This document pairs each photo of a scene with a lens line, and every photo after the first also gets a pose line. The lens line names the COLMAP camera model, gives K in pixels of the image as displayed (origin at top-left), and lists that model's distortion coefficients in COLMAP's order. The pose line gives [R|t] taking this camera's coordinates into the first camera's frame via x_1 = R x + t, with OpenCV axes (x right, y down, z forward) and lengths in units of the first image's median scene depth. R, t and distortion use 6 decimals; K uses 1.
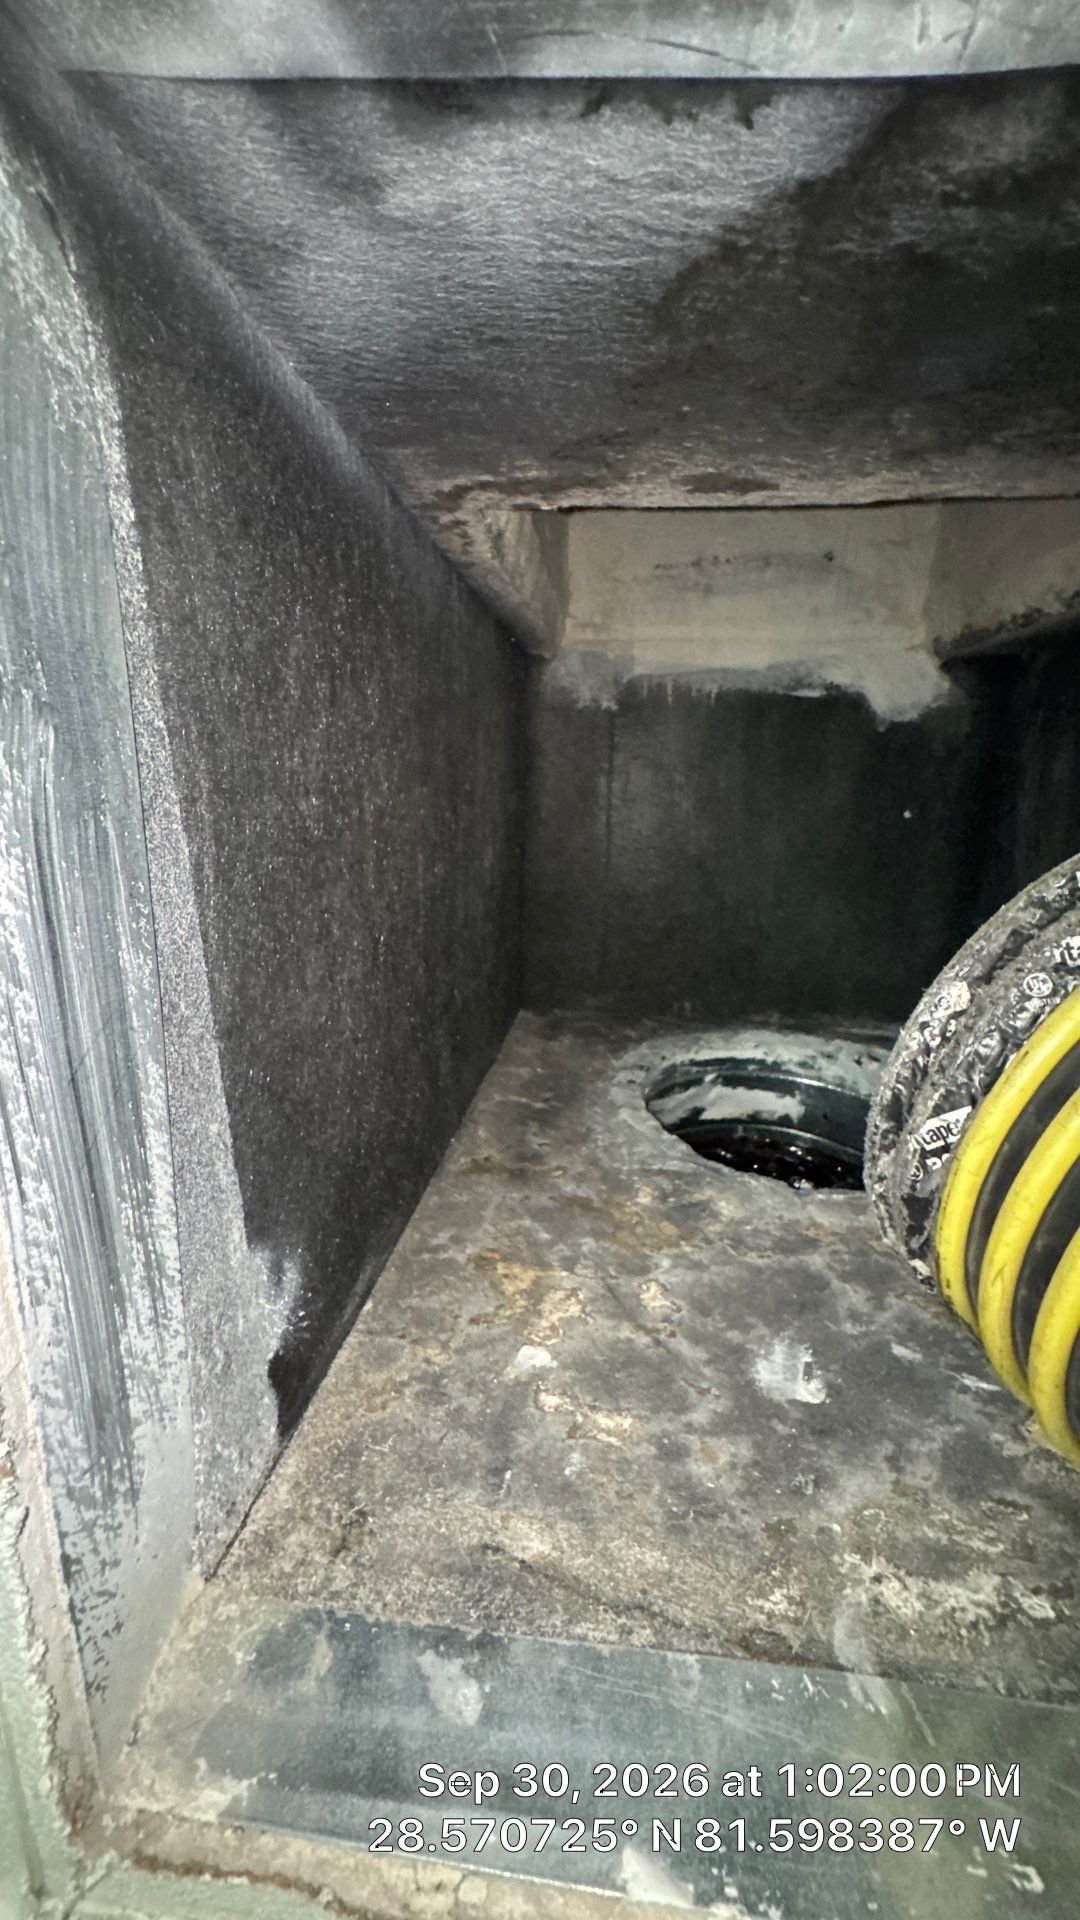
lens RADIAL K [[754.8, 0, 544.7], [0, 754.8, 964.5], [0, 0, 1]] dist [-0.000689, 0.001828]
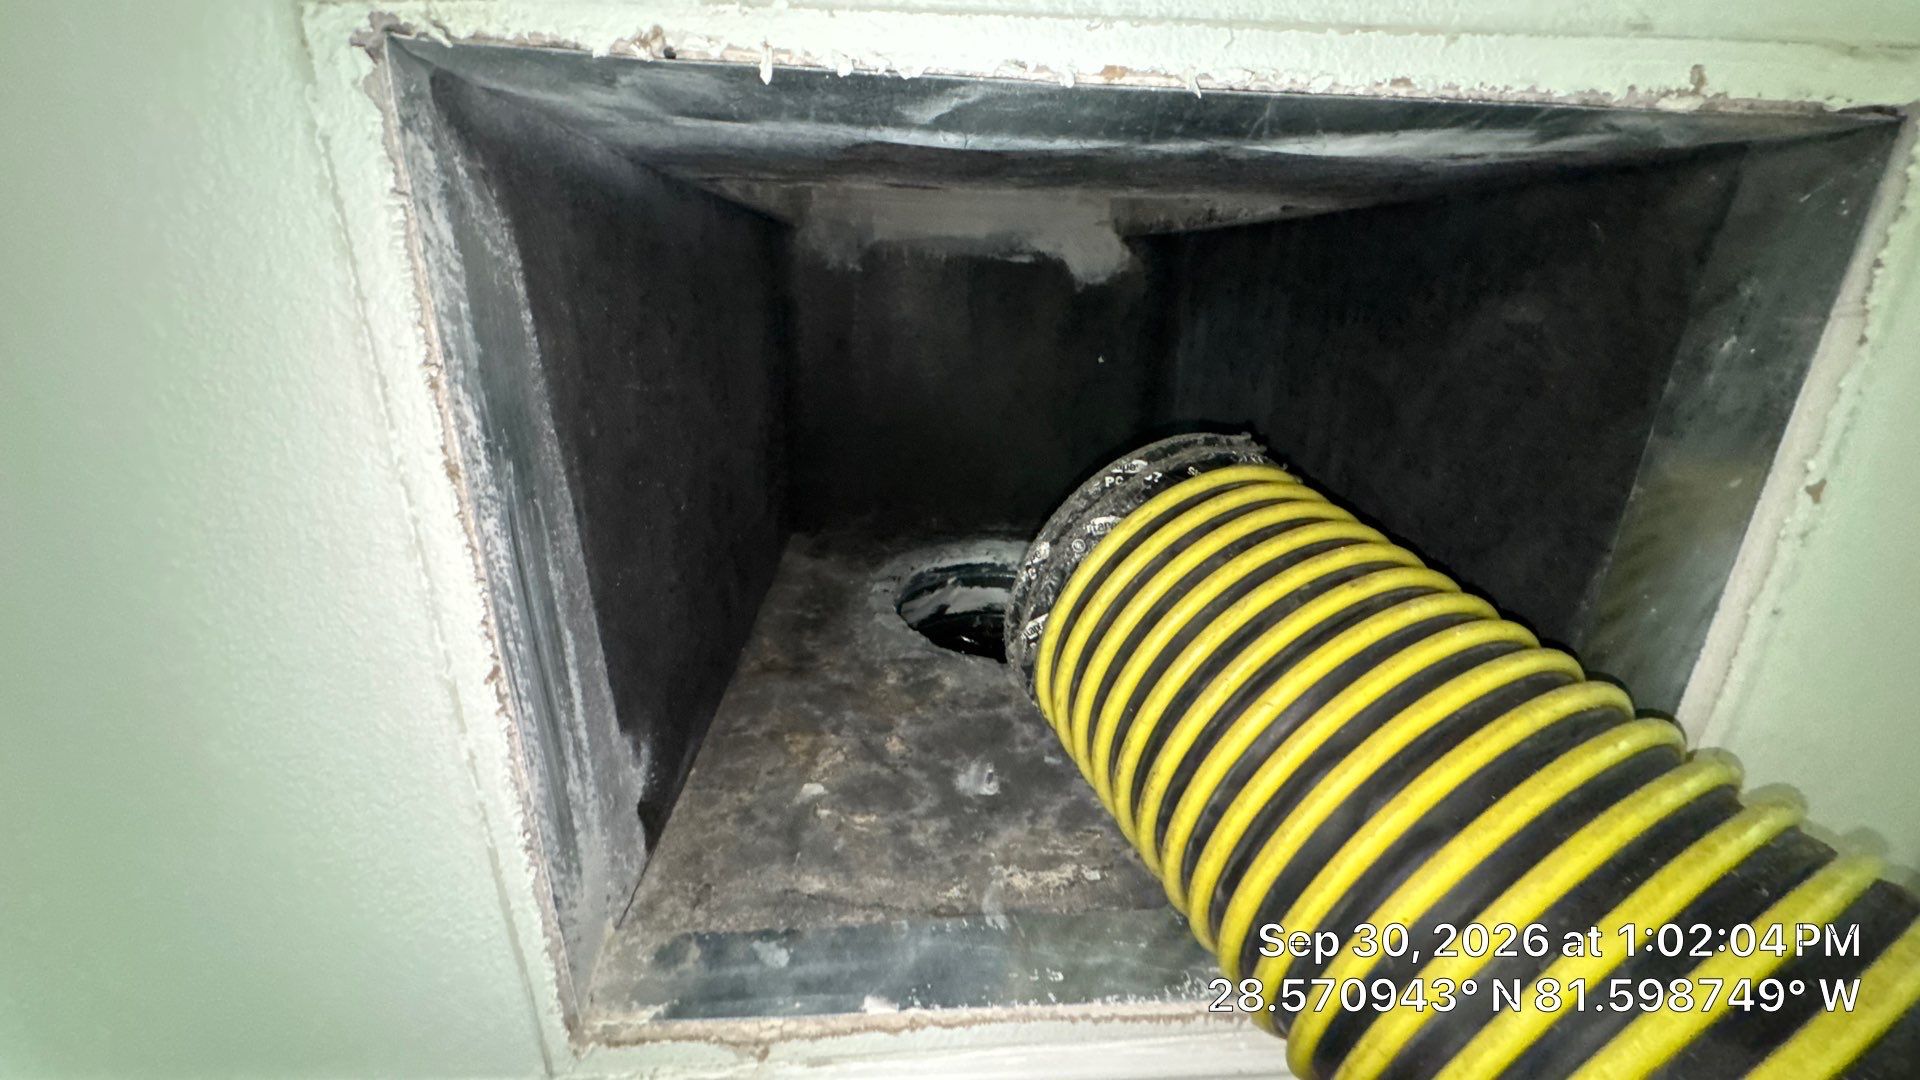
lens RADIAL K [[754.8, 0, 957.8], [0, 754.8, 539.2], [0, 0, 1]] dist [-0.000689, 0.001828]
pose [[0.982942, -0.059045, 0.174179, 0.042632], [0.038948, 0.992412, 0.116624, -0.159434], [-0.179744, -0.107850, 0.977783, -0.536277]]
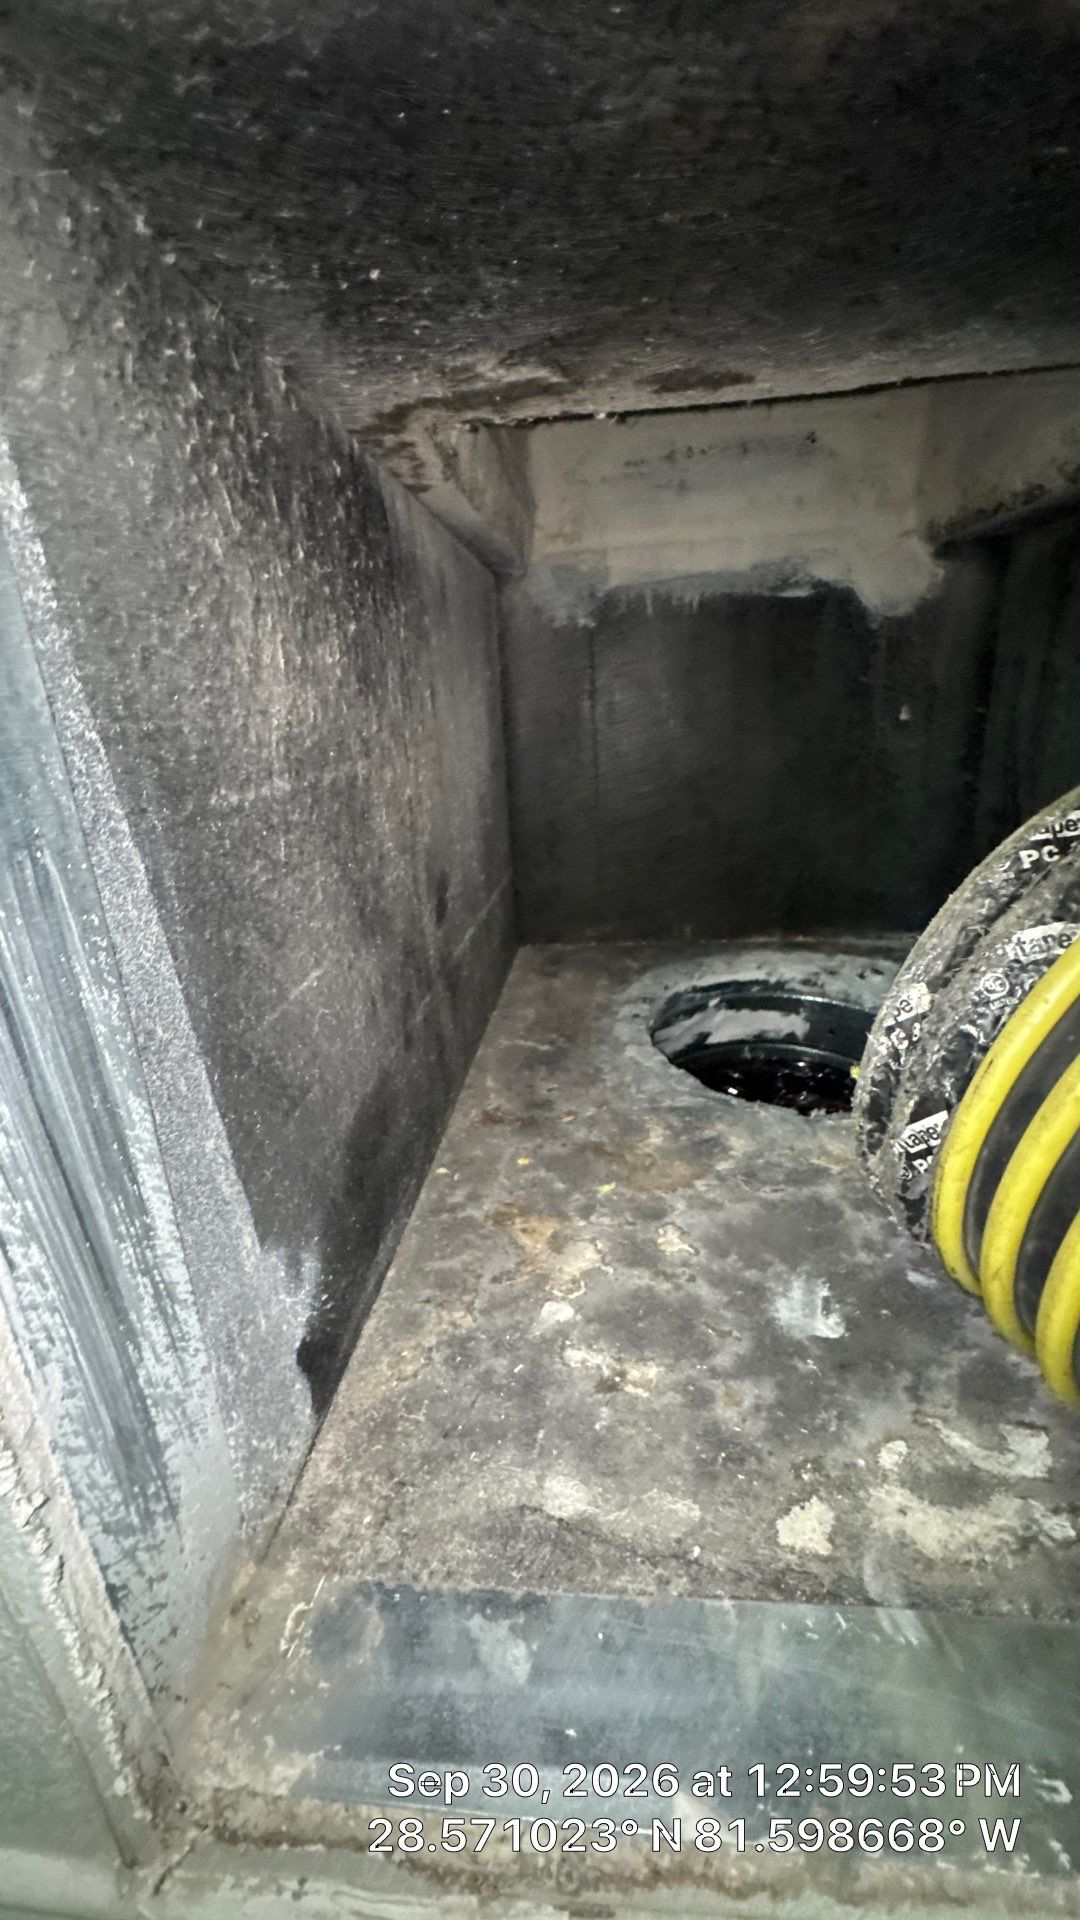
lens RADIAL K [[754.8, 0, 546.3], [0, 754.8, 959.1], [0, 0, 1]] dist [-0.000689, 0.001828]
pose [[0.996942, -0.078115, -0.002153, 0.012024], [0.077924, 0.991673, 0.102534, -0.066988], [-0.005875, -0.102388, 0.994727, 0.041066]]
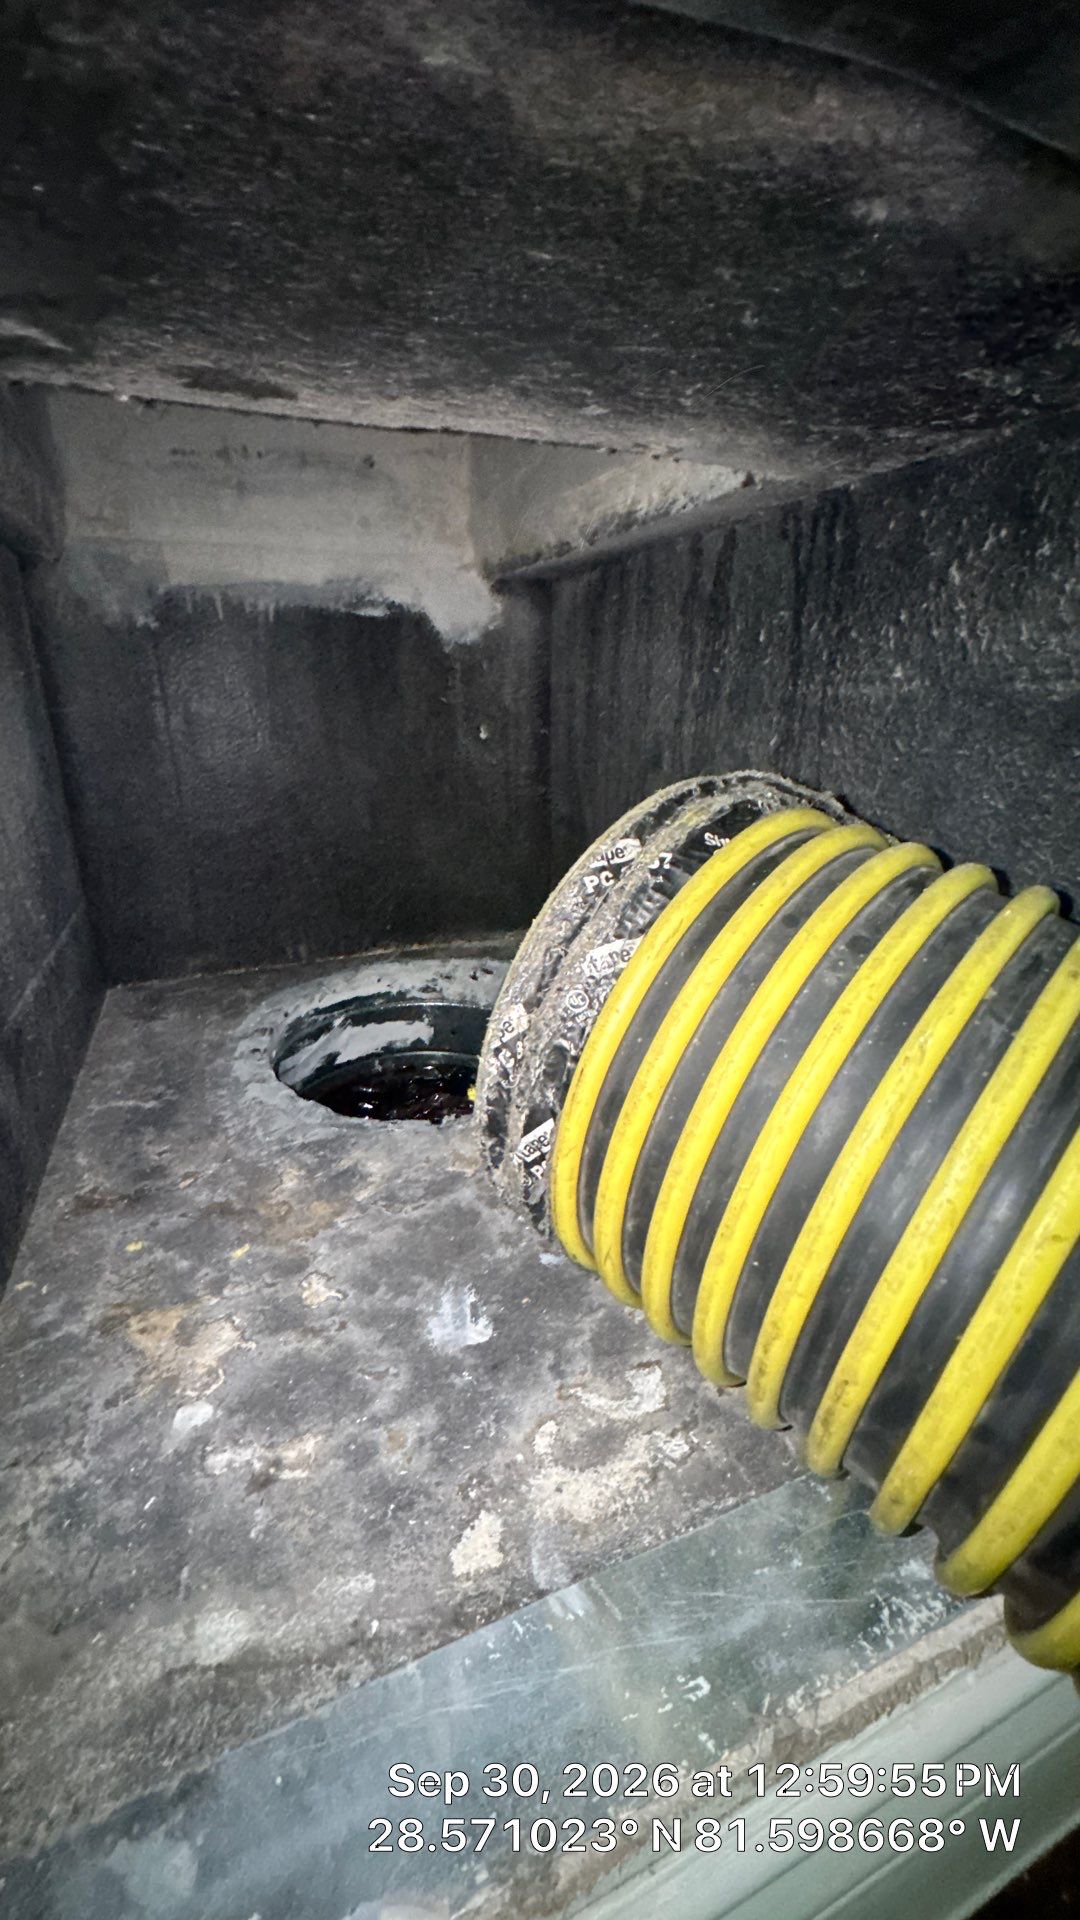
lens RADIAL K [[754.8, 0, 527.7], [0, 754.8, 957.3], [0, 0, 1]] dist [-0.000689, 0.001828]
pose [[0.877506, -0.184933, 0.442474, 0.043807], [0.134245, 0.980493, 0.143567, -0.099908], [-0.460393, -0.066581, 0.885215, 0.073440]]
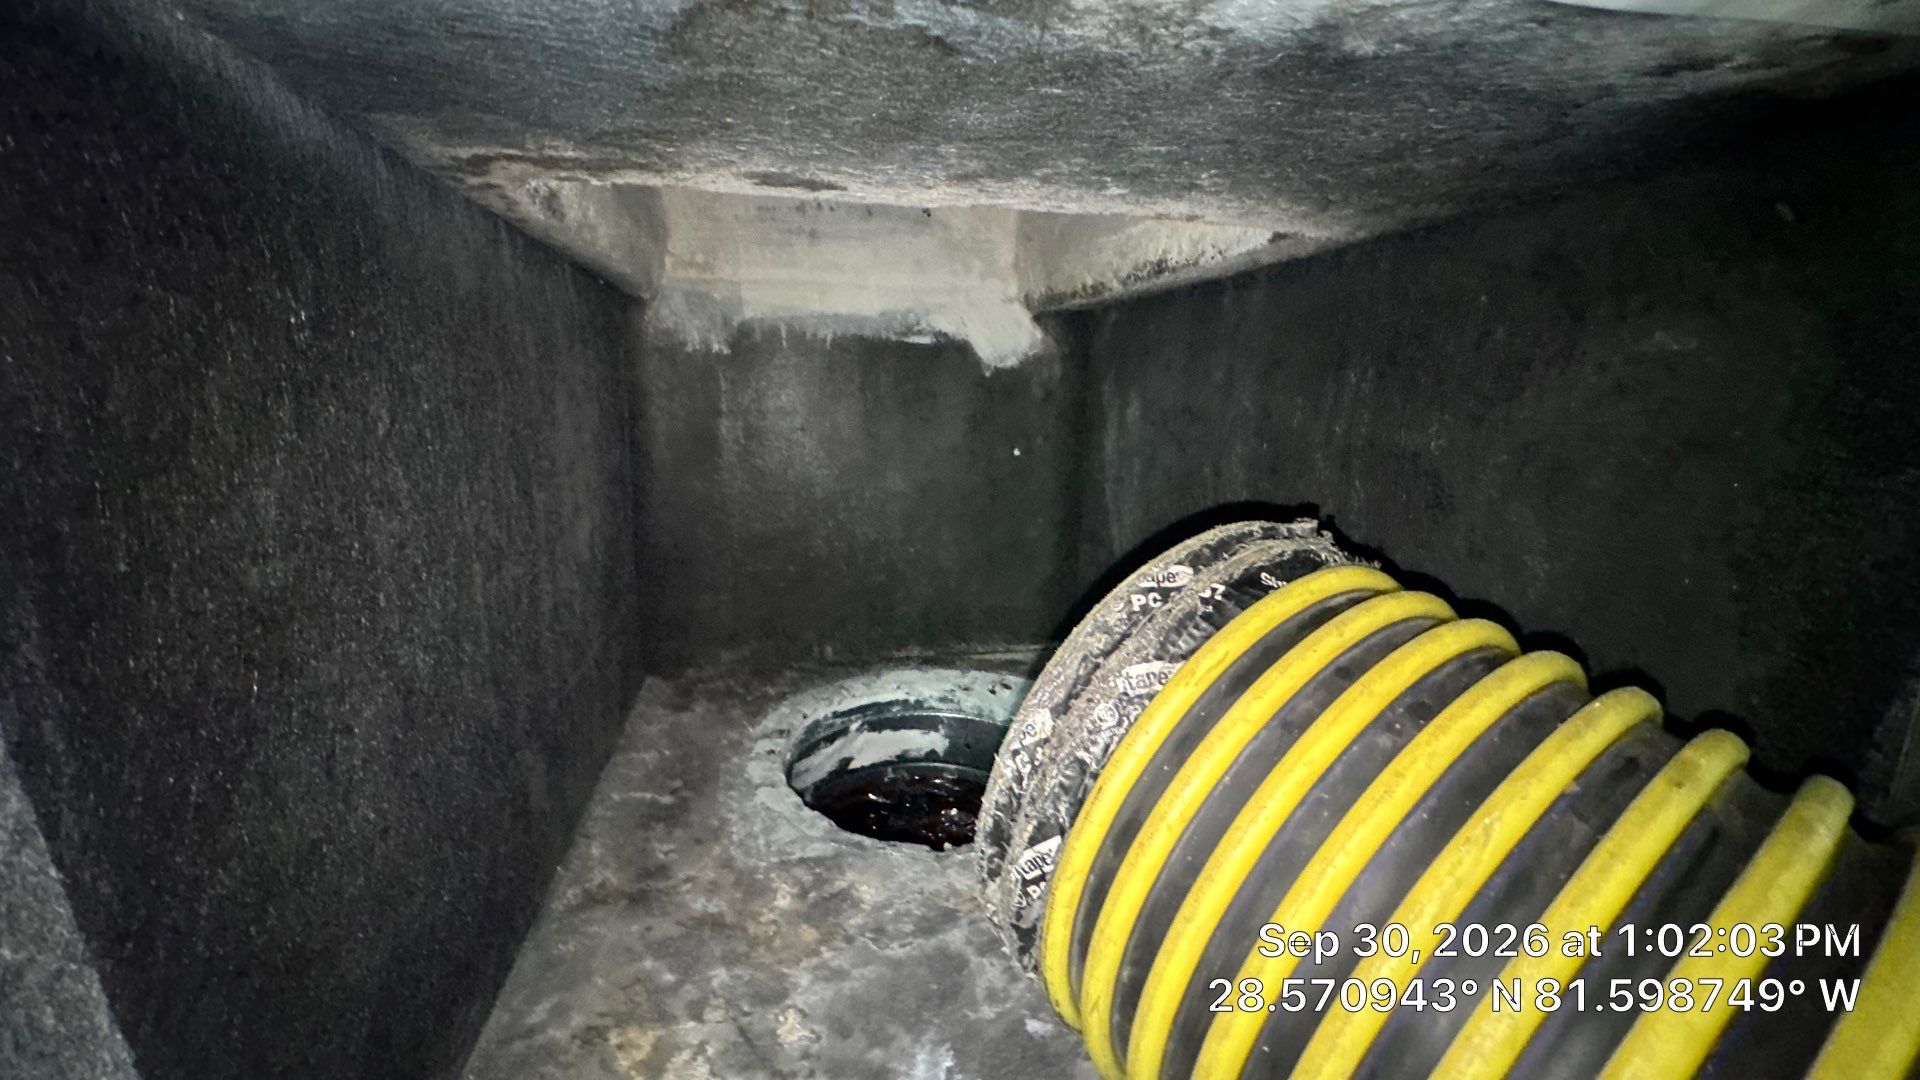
lens RADIAL K [[754.8, 0, 950.9], [0, 754.8, 544.9], [0, 0, 1]] dist [-0.000689, 0.001828]
pose [[0.944098, -0.074531, 0.321131, 0.097556], [0.082620, 0.996513, -0.011617, -0.164210], [-0.319145, 0.037499, 0.946964, 0.043429]]
